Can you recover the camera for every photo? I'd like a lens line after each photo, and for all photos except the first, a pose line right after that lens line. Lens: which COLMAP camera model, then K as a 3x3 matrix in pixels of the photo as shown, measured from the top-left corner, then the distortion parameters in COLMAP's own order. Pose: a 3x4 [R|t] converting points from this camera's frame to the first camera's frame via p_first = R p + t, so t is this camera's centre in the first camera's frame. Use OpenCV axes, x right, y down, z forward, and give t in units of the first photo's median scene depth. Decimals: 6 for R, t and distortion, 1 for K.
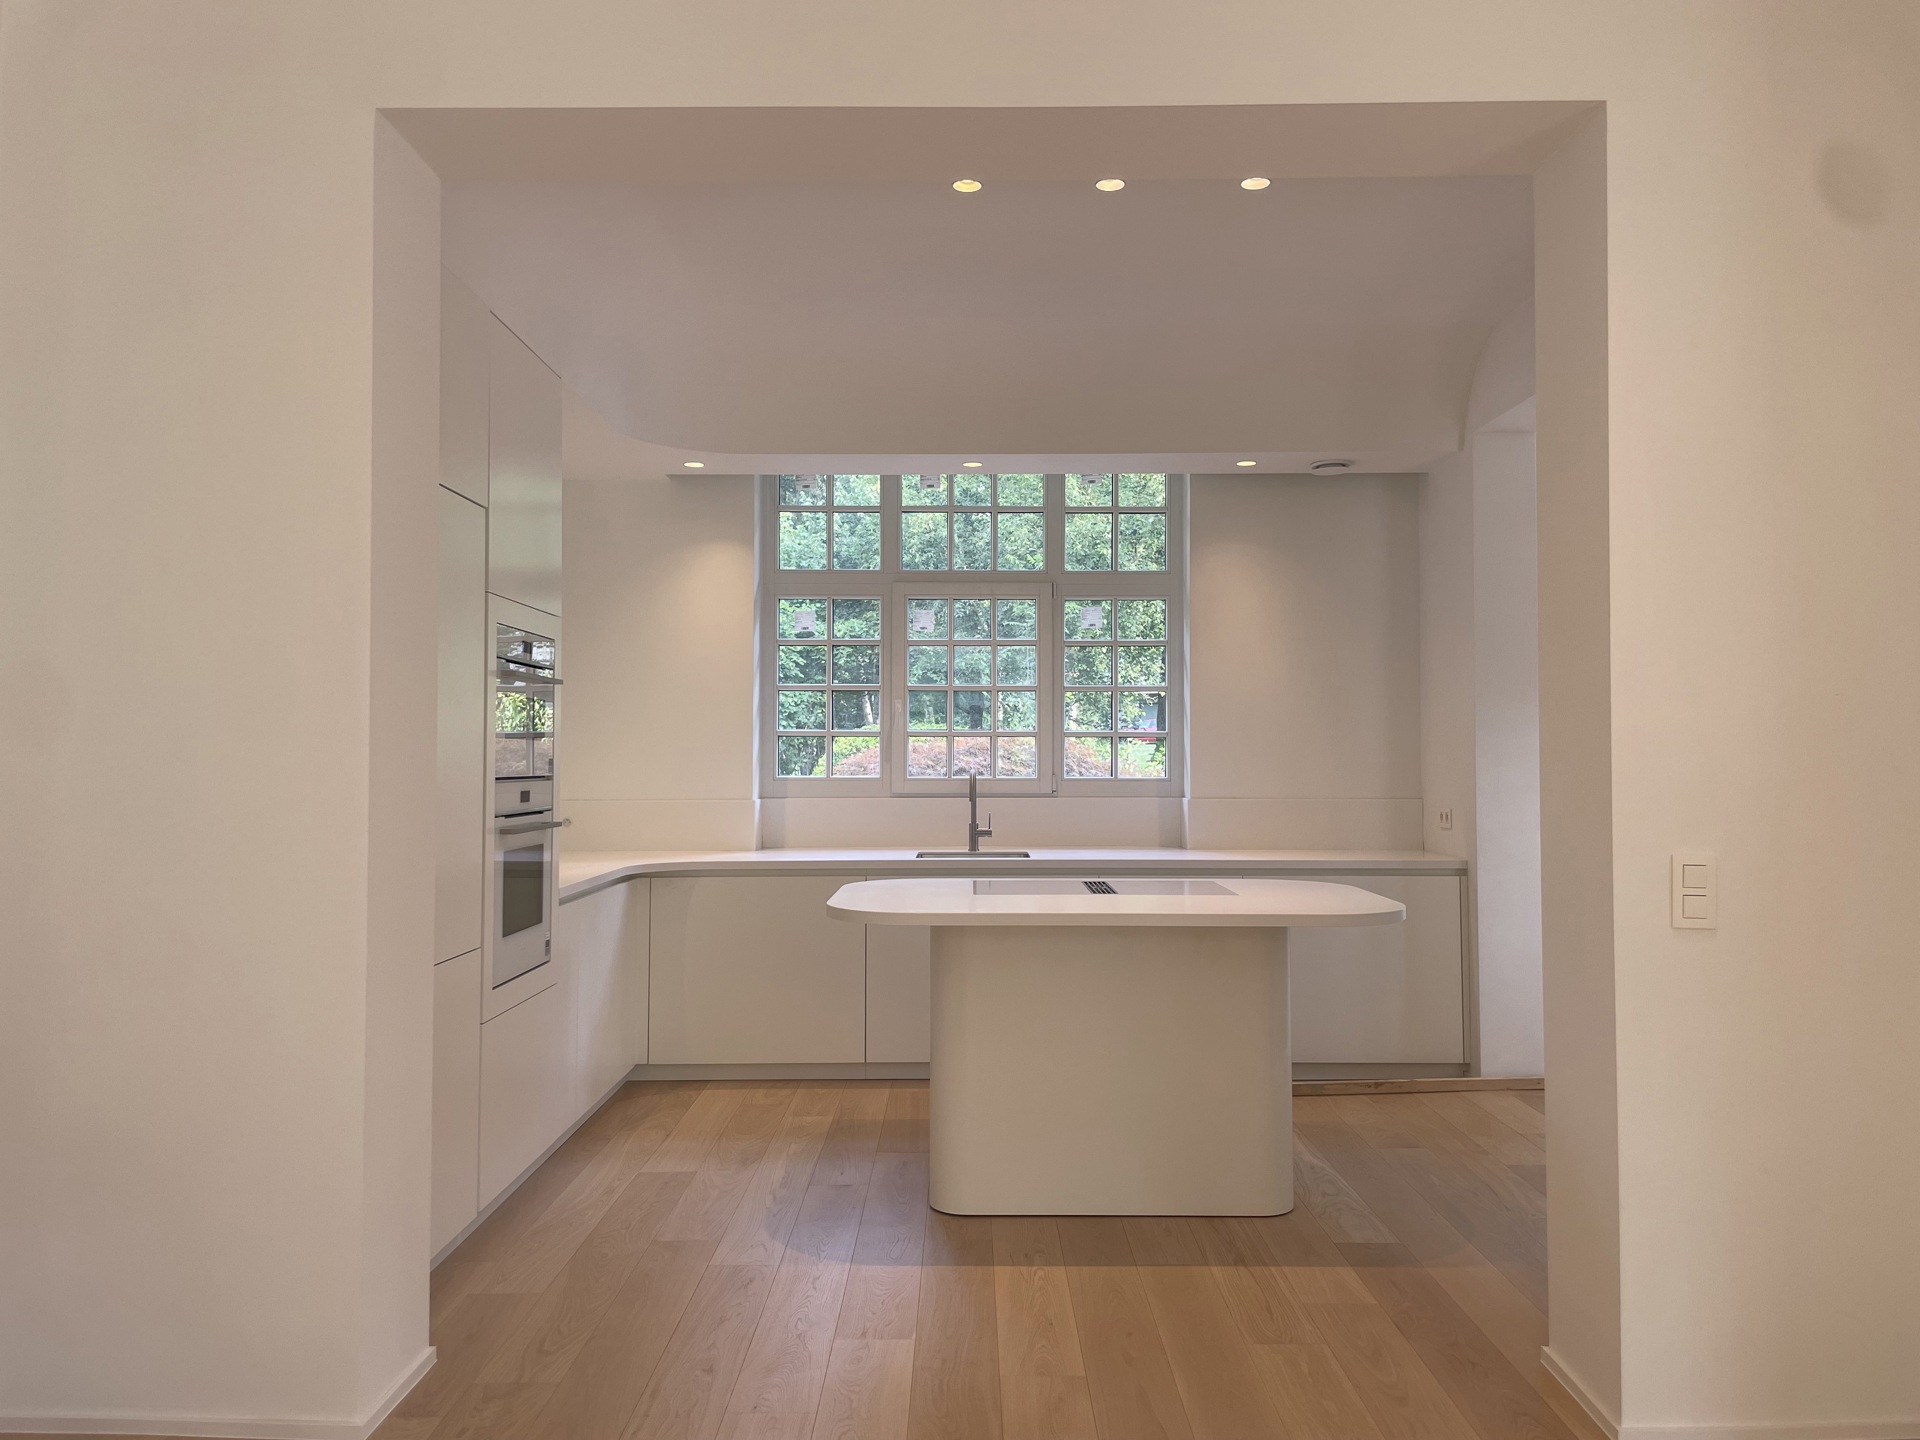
lens RADIAL K [[1451.1, 0, 960.0], [0, 1451.1, 720.0], [0, 0, 1]] dist [0.033629, -0.054104]
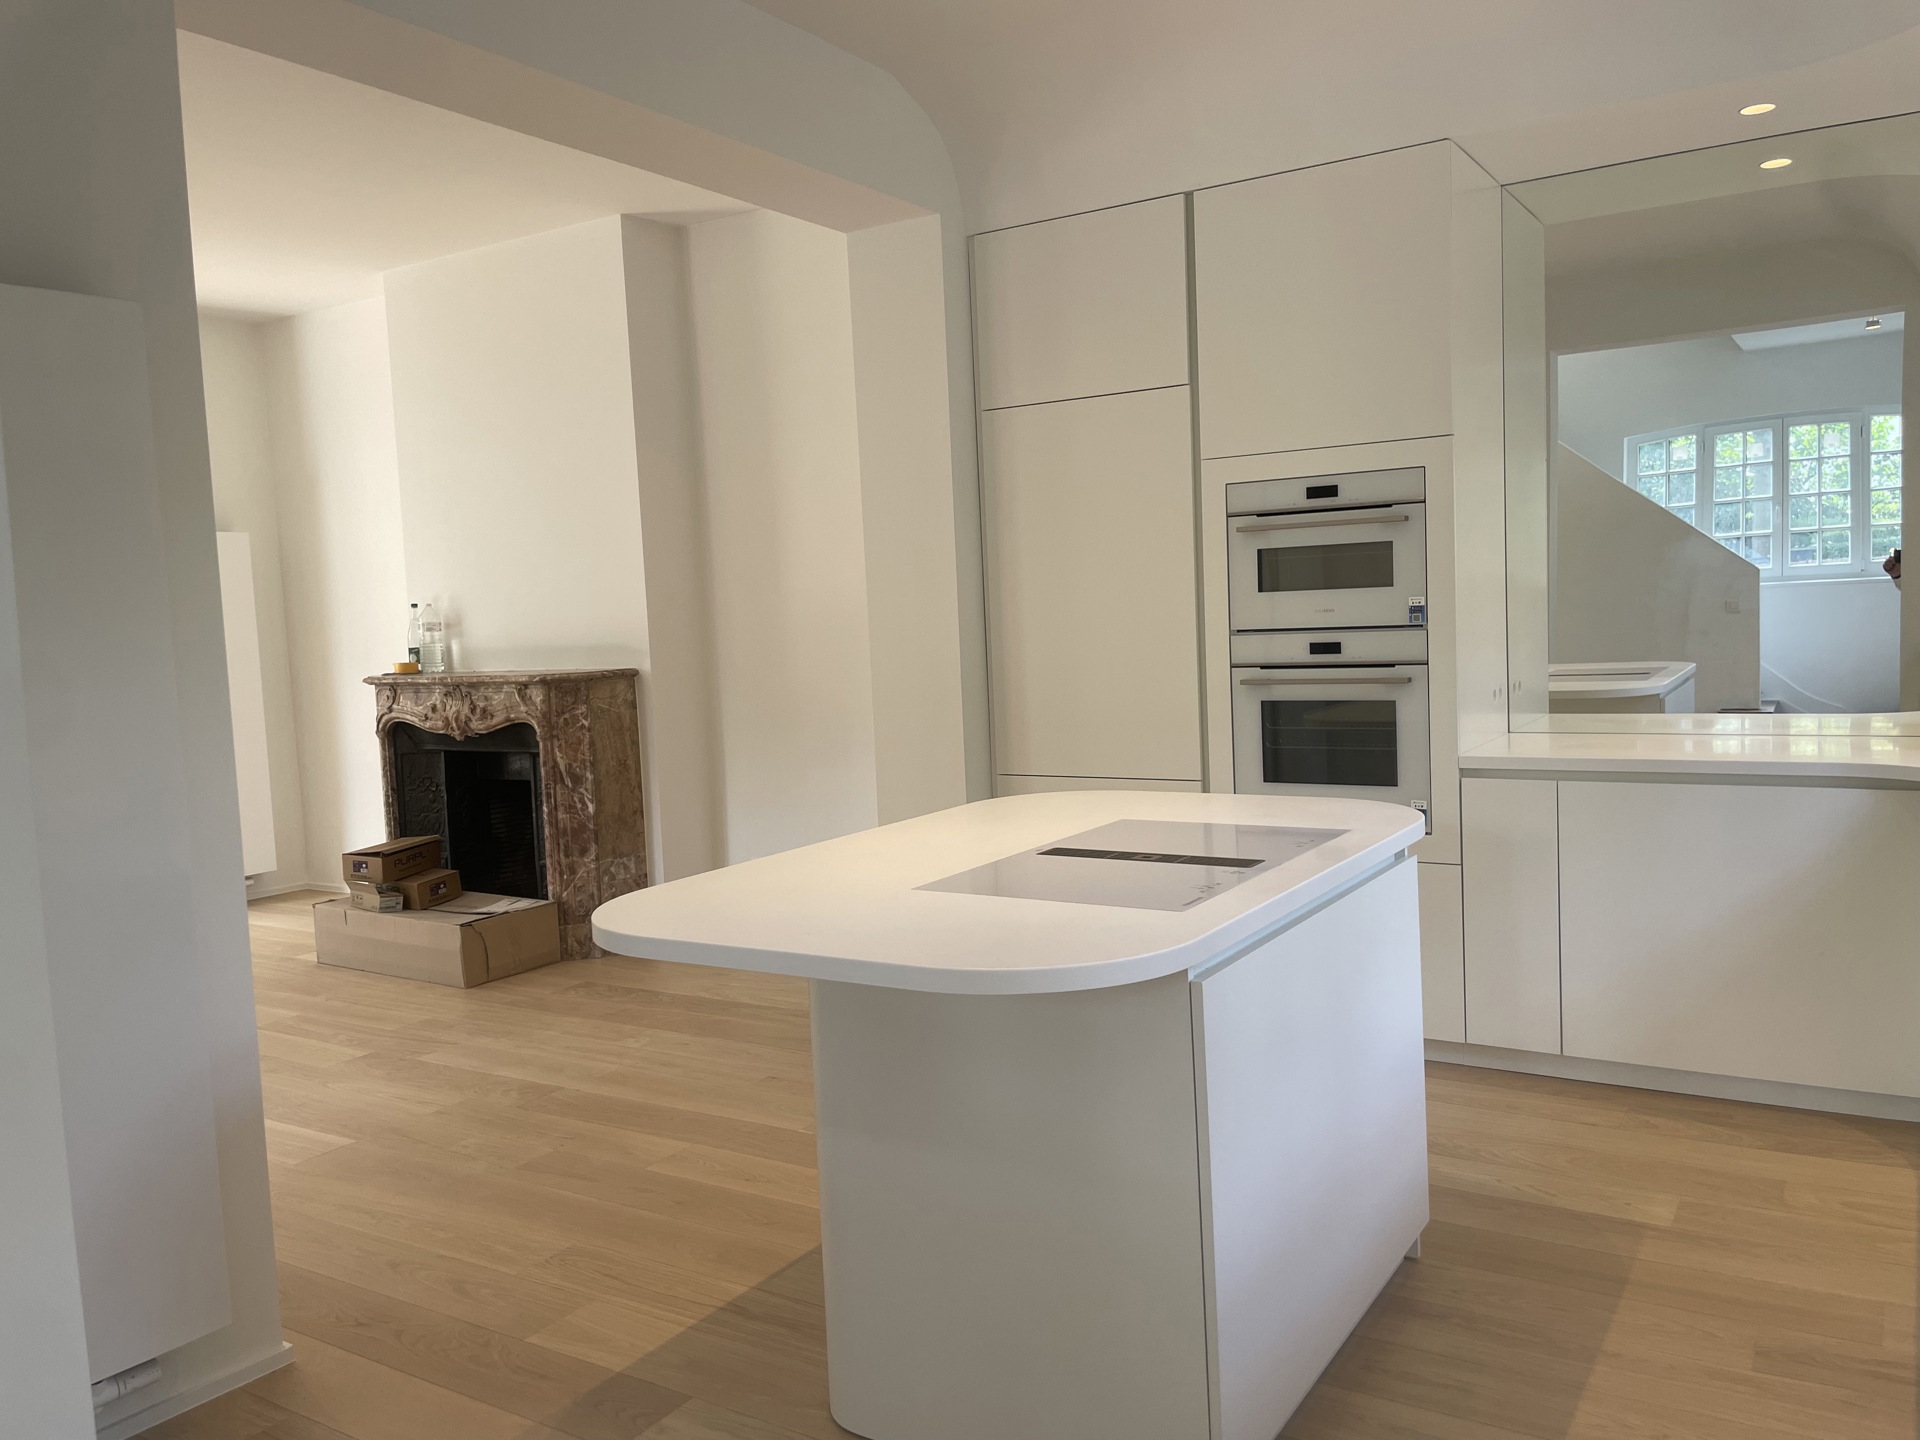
lens RADIAL K [[1451.1, 0, 960.0], [0, 1451.1, 720.0], [0, 0, 1]] dist [0.033629, -0.054104]
pose [[-0.530083, 0.085140, -0.843661, 0.627174], [0.061450, 0.996187, 0.061923, 0.024538], [0.845716, -0.019019, -0.533294, 1.276189]]
